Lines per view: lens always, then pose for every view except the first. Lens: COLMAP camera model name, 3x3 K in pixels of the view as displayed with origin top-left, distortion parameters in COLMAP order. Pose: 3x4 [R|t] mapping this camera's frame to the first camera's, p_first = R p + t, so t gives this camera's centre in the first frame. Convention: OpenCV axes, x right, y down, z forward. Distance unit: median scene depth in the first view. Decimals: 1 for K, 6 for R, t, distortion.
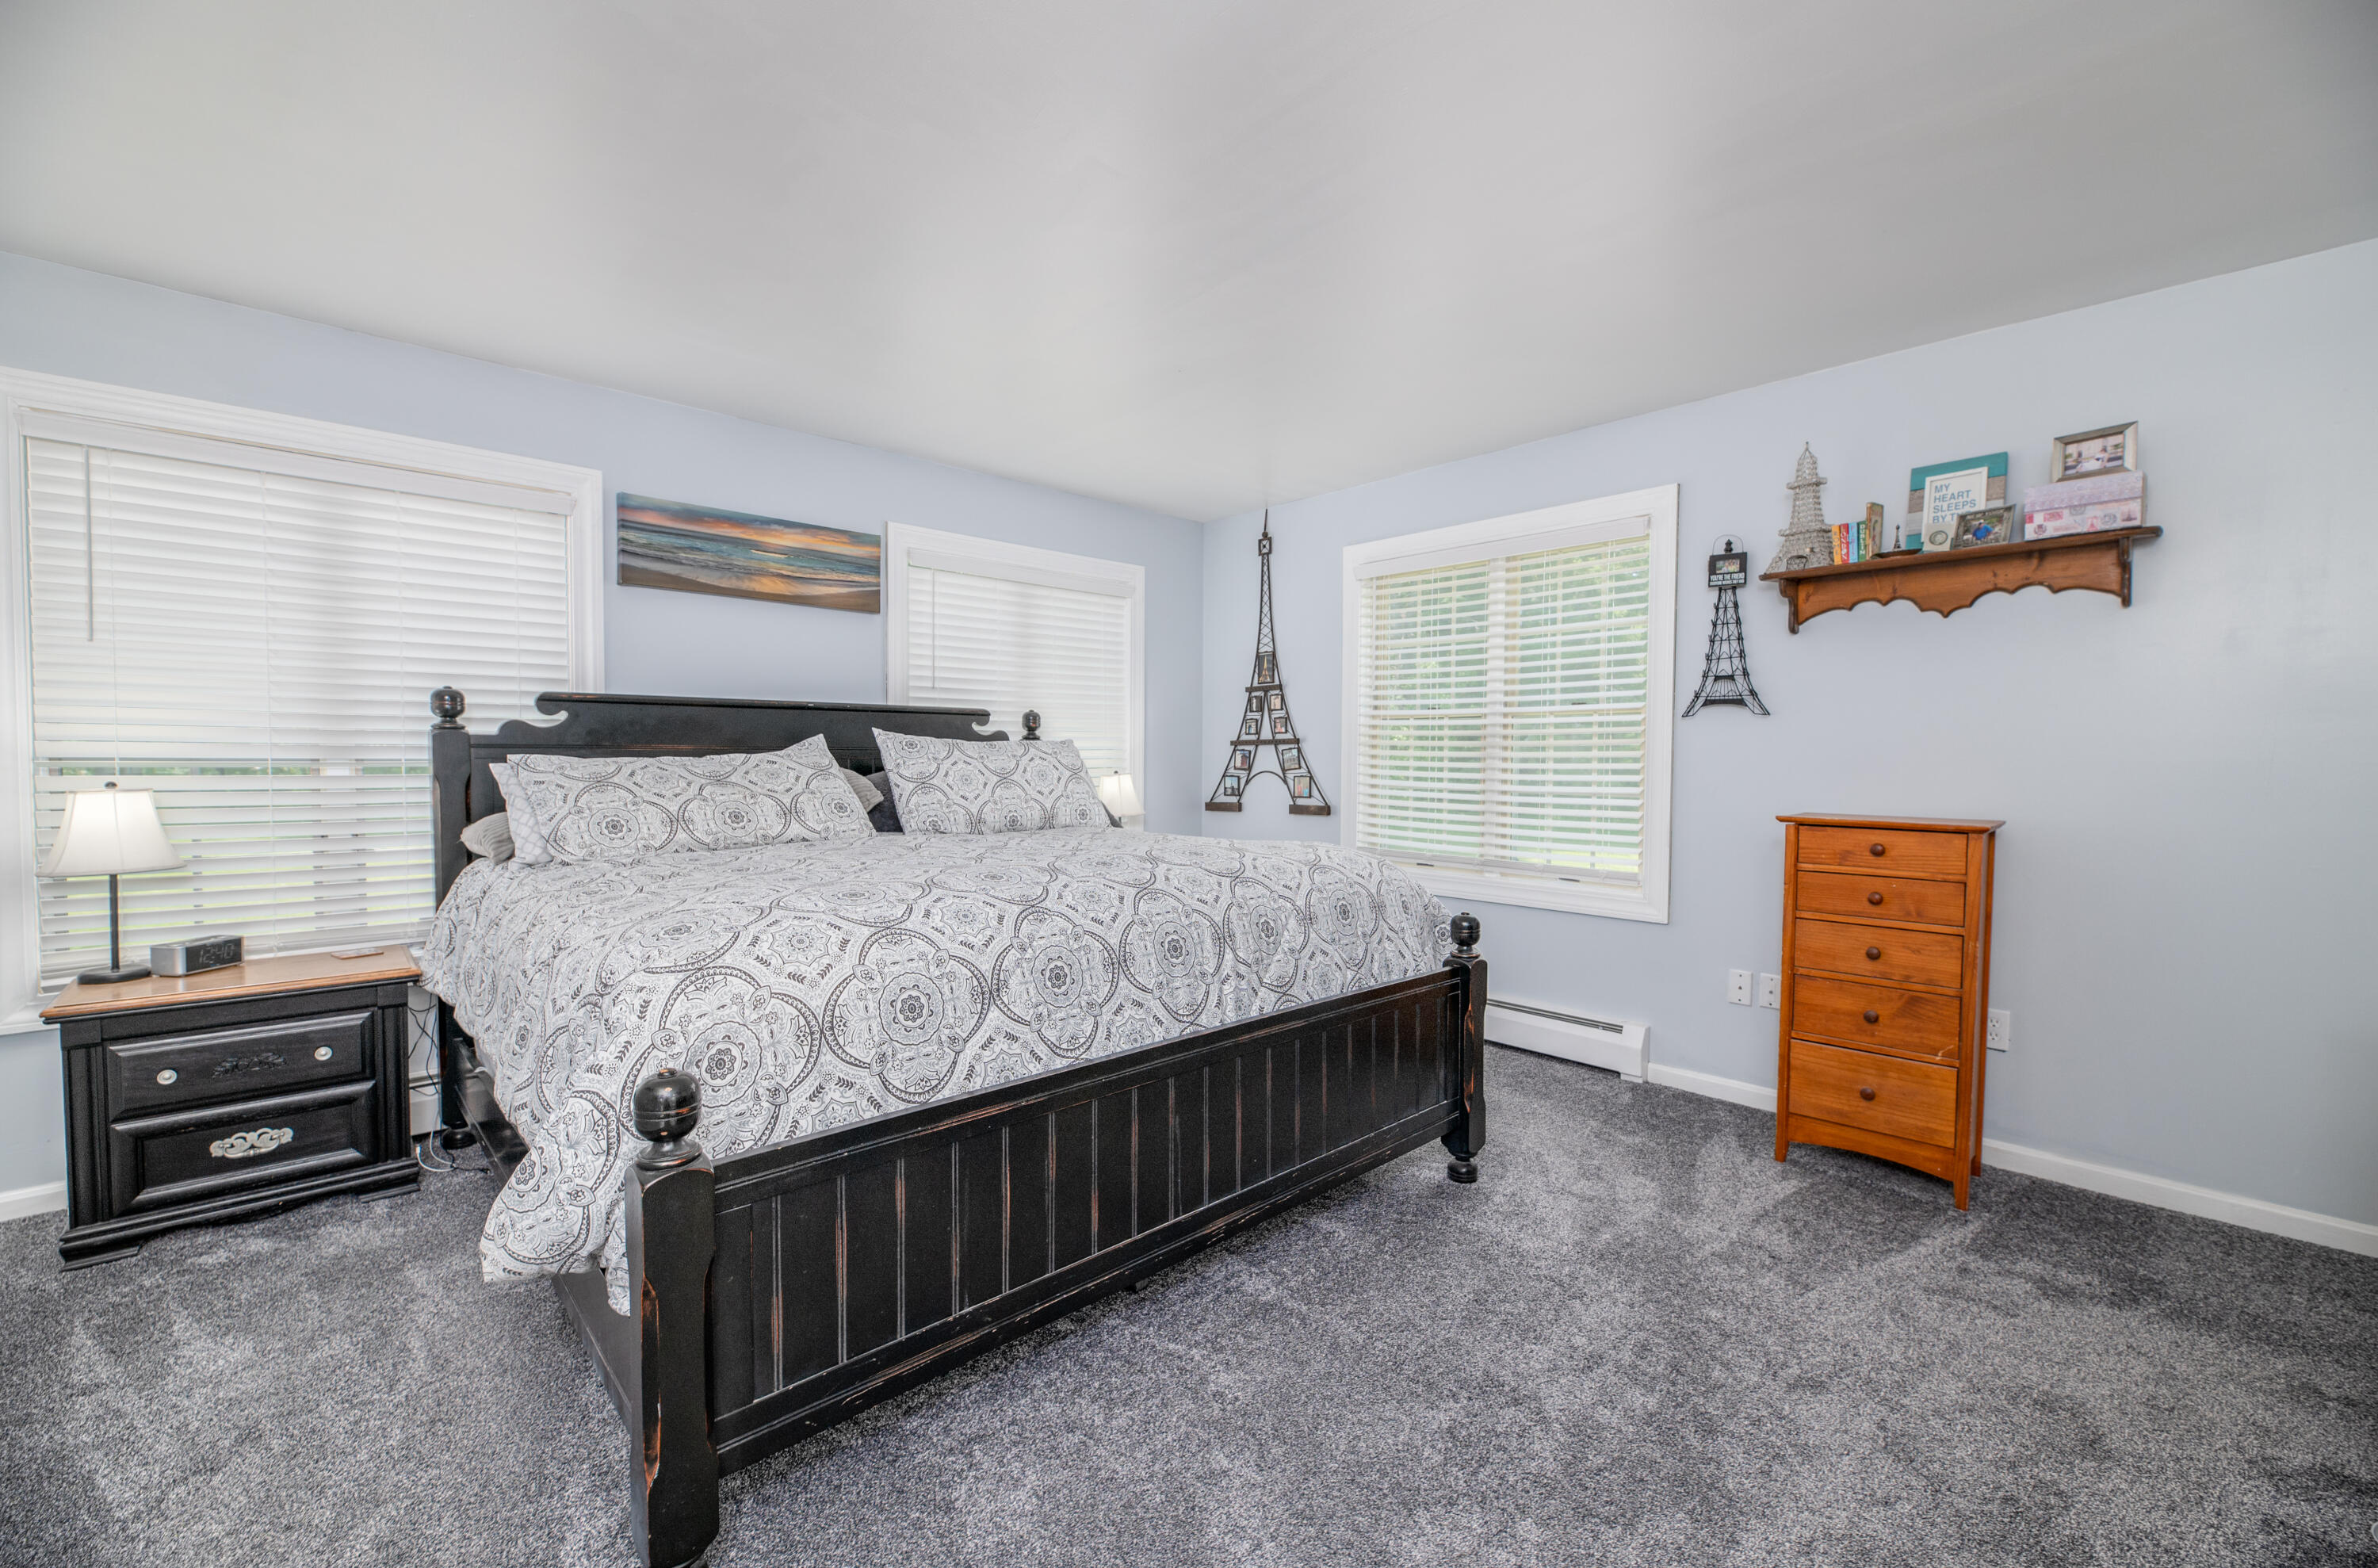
lens RADIAL K [[981.9, 0, 1201.0], [0, 981.9, 785.1], [0, 0, 1]] dist [-0.001865, 0.000482]
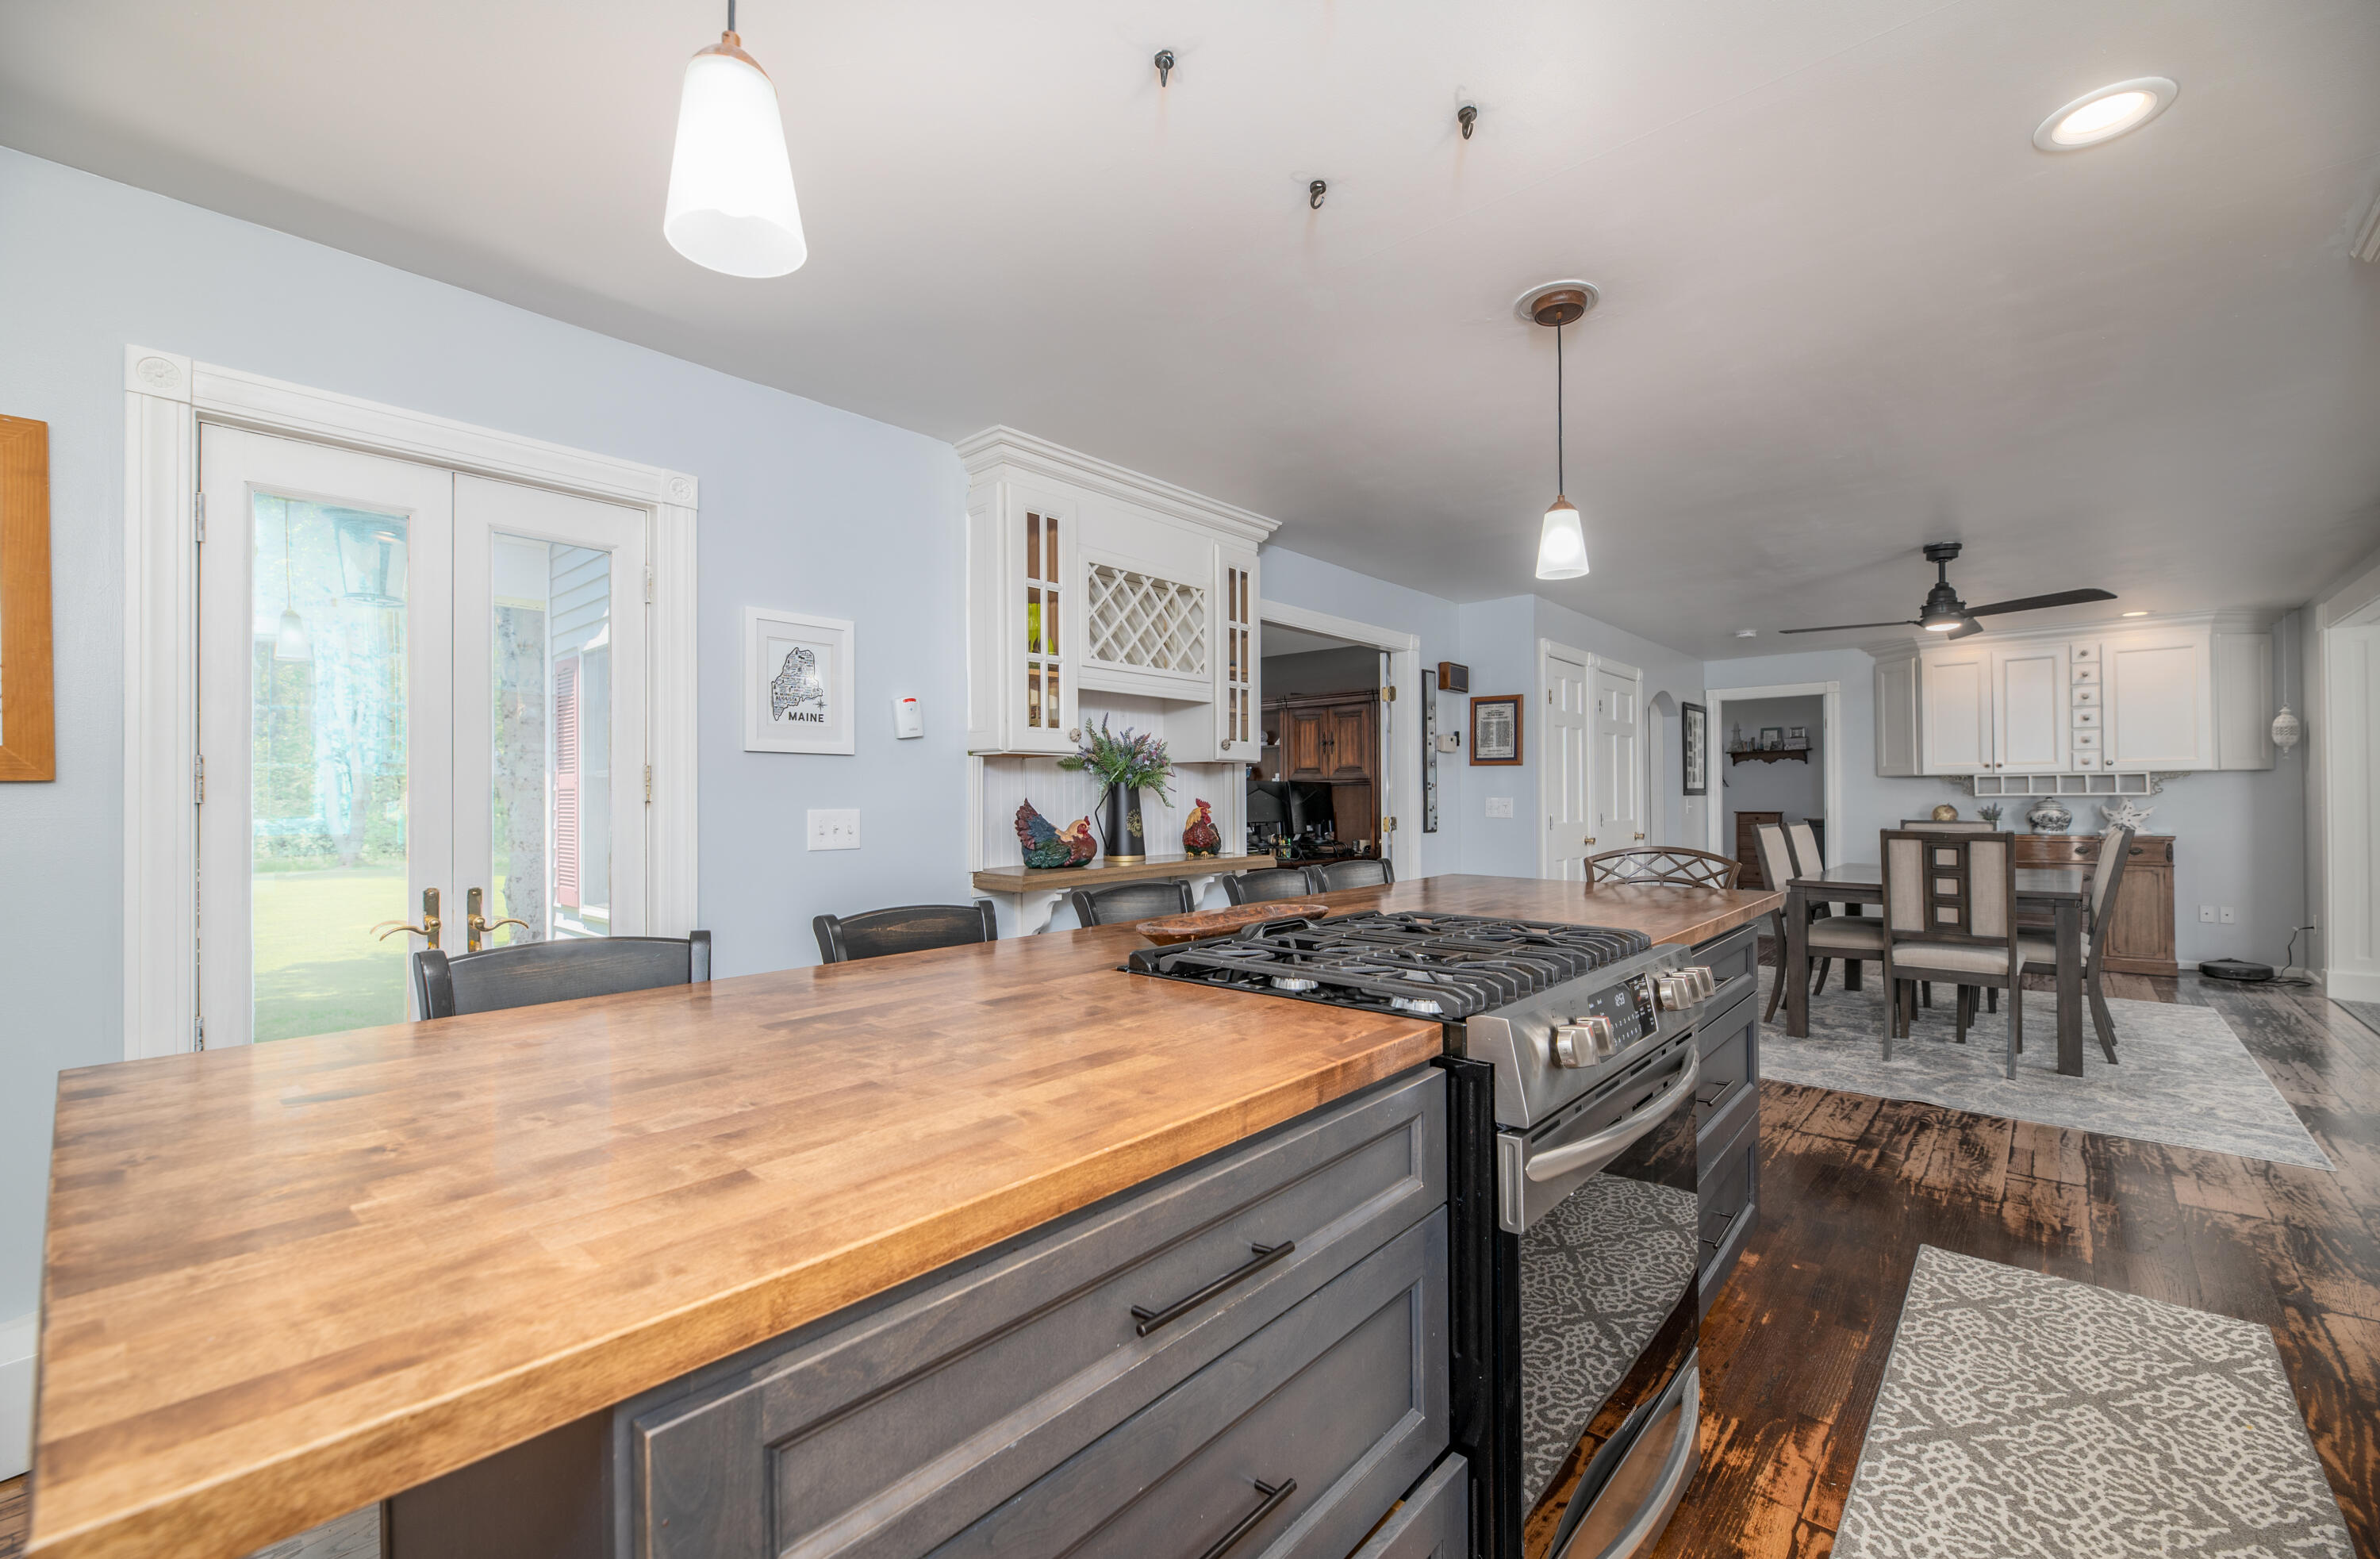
lens RADIAL K [[982.7, 0, 1202.0], [0, 982.7, 780.6], [0, 0, 1]] dist [-0.001865, 0.000482]
pose [[0.995230, -0.005875, 0.097375, -1.884673], [0.010536, 0.998819, -0.047423, 0.068014], [-0.096982, 0.048223, 0.994117, -2.678962]]
